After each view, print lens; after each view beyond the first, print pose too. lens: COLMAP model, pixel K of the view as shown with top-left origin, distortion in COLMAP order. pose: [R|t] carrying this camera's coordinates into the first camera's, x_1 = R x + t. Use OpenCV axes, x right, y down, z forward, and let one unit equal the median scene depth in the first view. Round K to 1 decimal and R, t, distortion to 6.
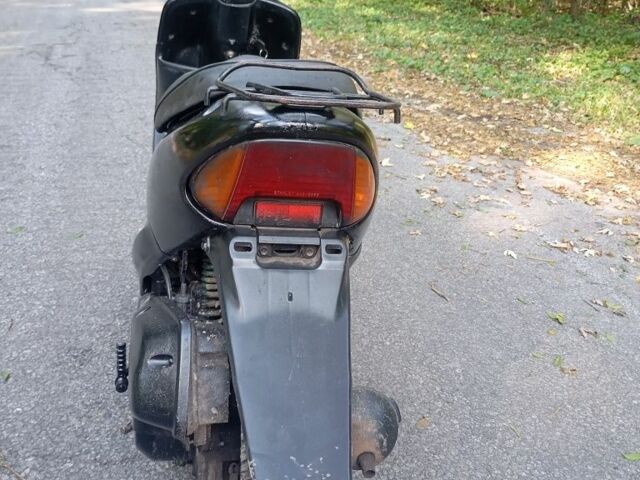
lens RADIAL K [[699.1, 0, 315.9], [0, 699.1, 230.7], [0, 0, 1]] dist [0.029903, 0.001295]
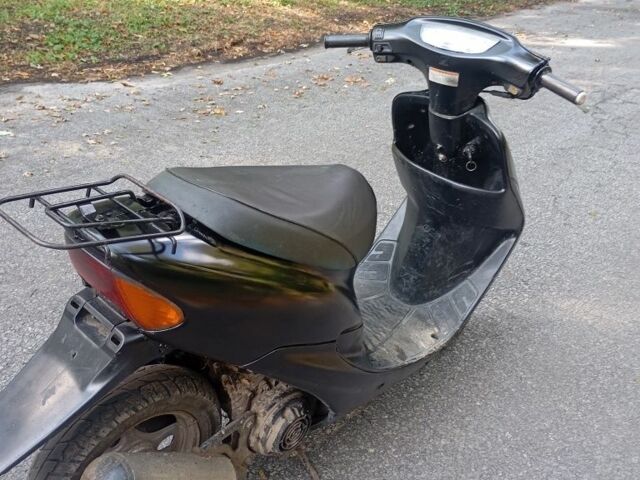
lens RADIAL K [[699.1, 0, 315.9], [0, 699.1, 230.7], [0, 0, 1]] dist [0.029903, 0.001295]
pose [[0.599314, 0.366081, -0.711904, 0.526606], [-0.377124, 0.913555, 0.152295, -0.237550], [0.706116, 0.177204, 0.685564, 0.190479]]
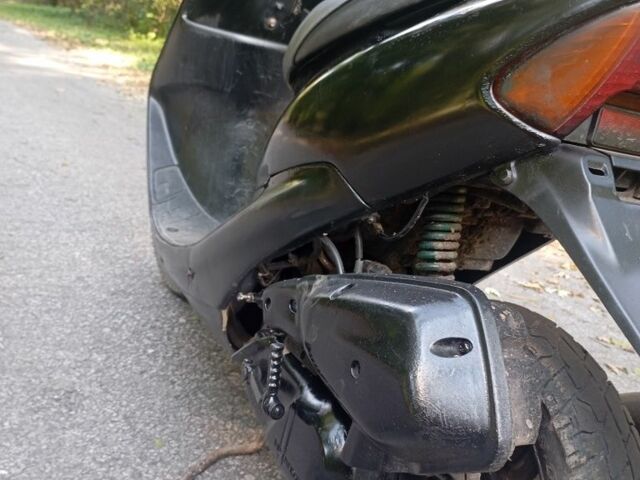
lens RADIAL K [[703.4, 0, 320.0], [0, 703.4, 240.0], [0, 0, 1]] dist [0.014450, 0.018945]
pose [[0.966637, 0.036017, 0.253605, -0.264371], [-0.012339, 0.995463, -0.094343, 0.078622], [-0.255853, 0.088067, 0.962696, 0.210461]]
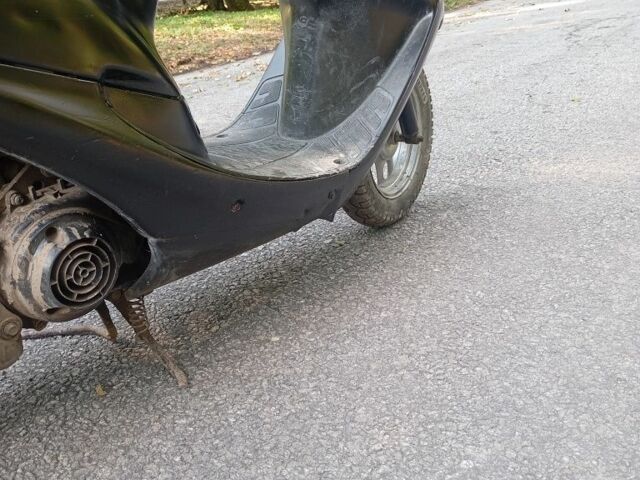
lens RADIAL K [[699.1, 0, 315.9], [0, 699.1, 230.7], [0, 0, 1]] dist [0.029903, 0.001295]
pose [[0.628414, 0.185032, -0.755552, 0.488236], [-0.195674, 0.977666, 0.076679, 0.019058], [0.752866, 0.099656, 0.650586, 0.582621]]
